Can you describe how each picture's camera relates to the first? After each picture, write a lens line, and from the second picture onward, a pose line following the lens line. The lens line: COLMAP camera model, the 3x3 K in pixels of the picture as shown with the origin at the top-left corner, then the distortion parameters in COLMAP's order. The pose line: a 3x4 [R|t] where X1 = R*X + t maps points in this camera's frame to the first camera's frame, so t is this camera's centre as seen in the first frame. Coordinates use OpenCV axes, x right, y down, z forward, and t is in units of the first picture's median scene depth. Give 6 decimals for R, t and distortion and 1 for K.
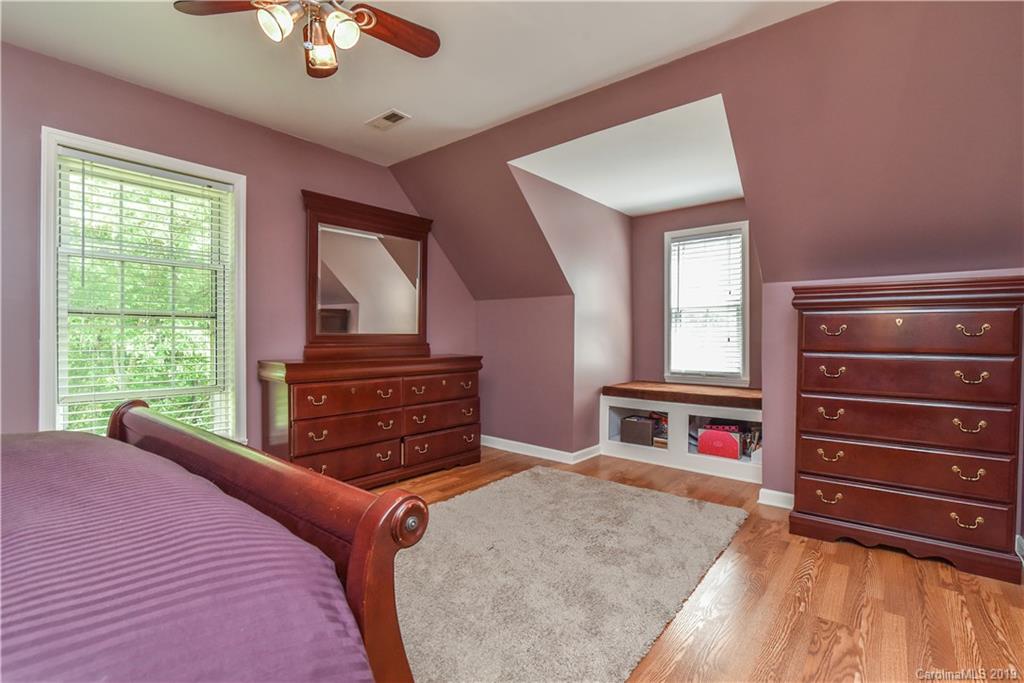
lens RADIAL K [[477.2, 0, 516.3], [0, 477.2, 344.5], [0, 0, 1]] dist [-0.019817, 0.000225]
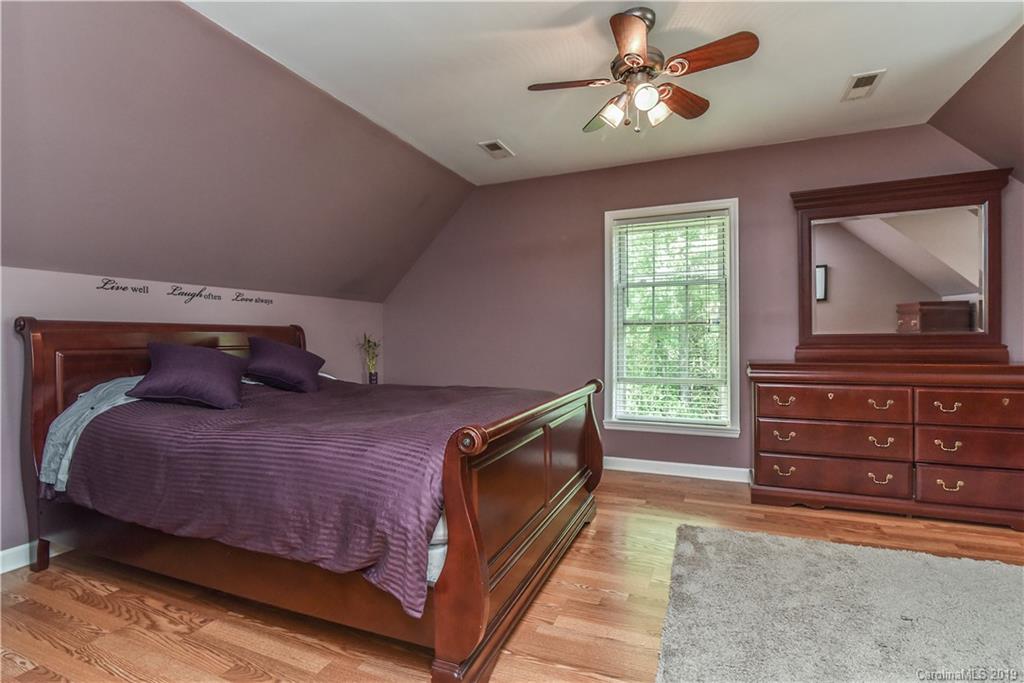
lens RADIAL K [[477.2, 0, 511.6], [0, 477.2, 341.6], [0, 0, 1]] dist [-0.019817, 0.000225]
pose [[0.288372, -0.000962, -0.957518, 0.340972], [-0.004317, 0.999988, -0.002305, -0.003466], [0.957509, 0.004798, 0.288365, 0.136214]]
